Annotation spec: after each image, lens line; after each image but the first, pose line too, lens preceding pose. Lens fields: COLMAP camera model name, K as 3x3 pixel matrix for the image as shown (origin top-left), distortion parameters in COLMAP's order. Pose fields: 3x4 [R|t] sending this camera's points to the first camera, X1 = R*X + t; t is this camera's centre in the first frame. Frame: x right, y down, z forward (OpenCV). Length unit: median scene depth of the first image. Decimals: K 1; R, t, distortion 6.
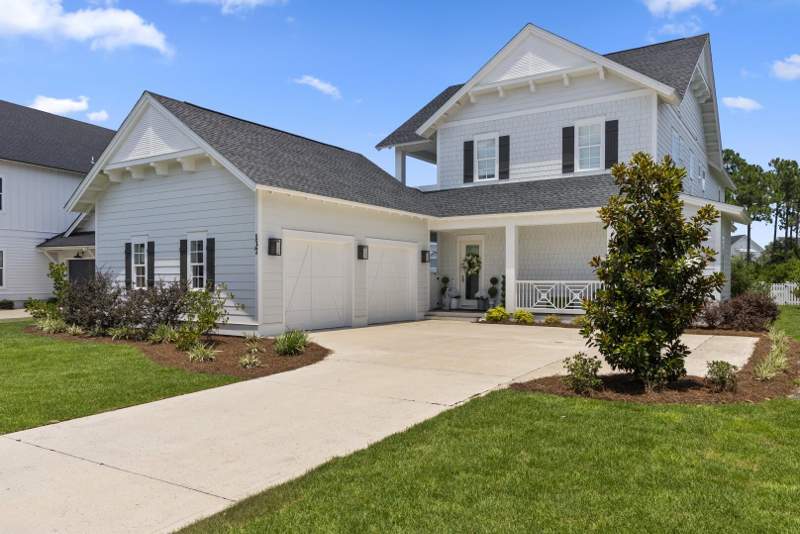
lens RADIAL K [[601.6, 0, 400.3], [0, 601.6, 284.2], [0, 0, 1]] dist [0.008023, 0.000687]
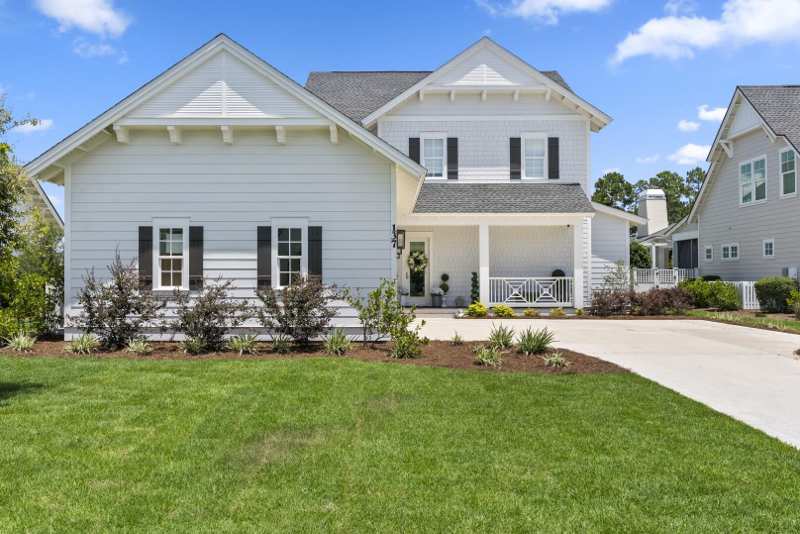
lens RADIAL K [[635.3, 0, 393.2], [0, 635.3, 265.5], [0, 0, 1]] dist [0.004466, -0.006177]
pose [[0.832532, 0.008852, 0.553906, -0.563081], [0.005363, 0.999697, -0.024036, -0.000598], [-0.553951, 0.022981, 0.832232, 0.164760]]
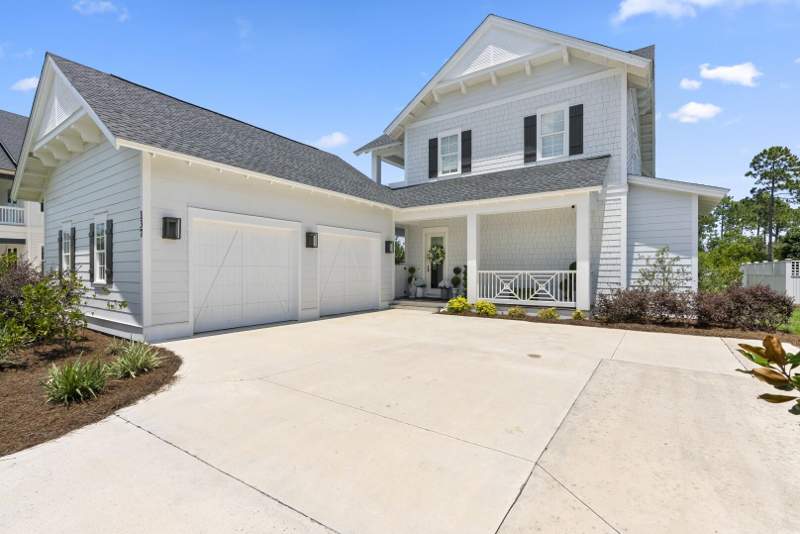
lens RADIAL K [[371.9, 0, 400.6], [0, 371.9, 270.0], [0, 0, 1]] dist [-0.005245, -0.001154]
pose [[0.999708, -0.000095, -0.024167, 0.081323], [-0.000081, 0.999973, -0.007282, -0.002365], [0.024167, 0.007281, 0.999681, 0.391152]]
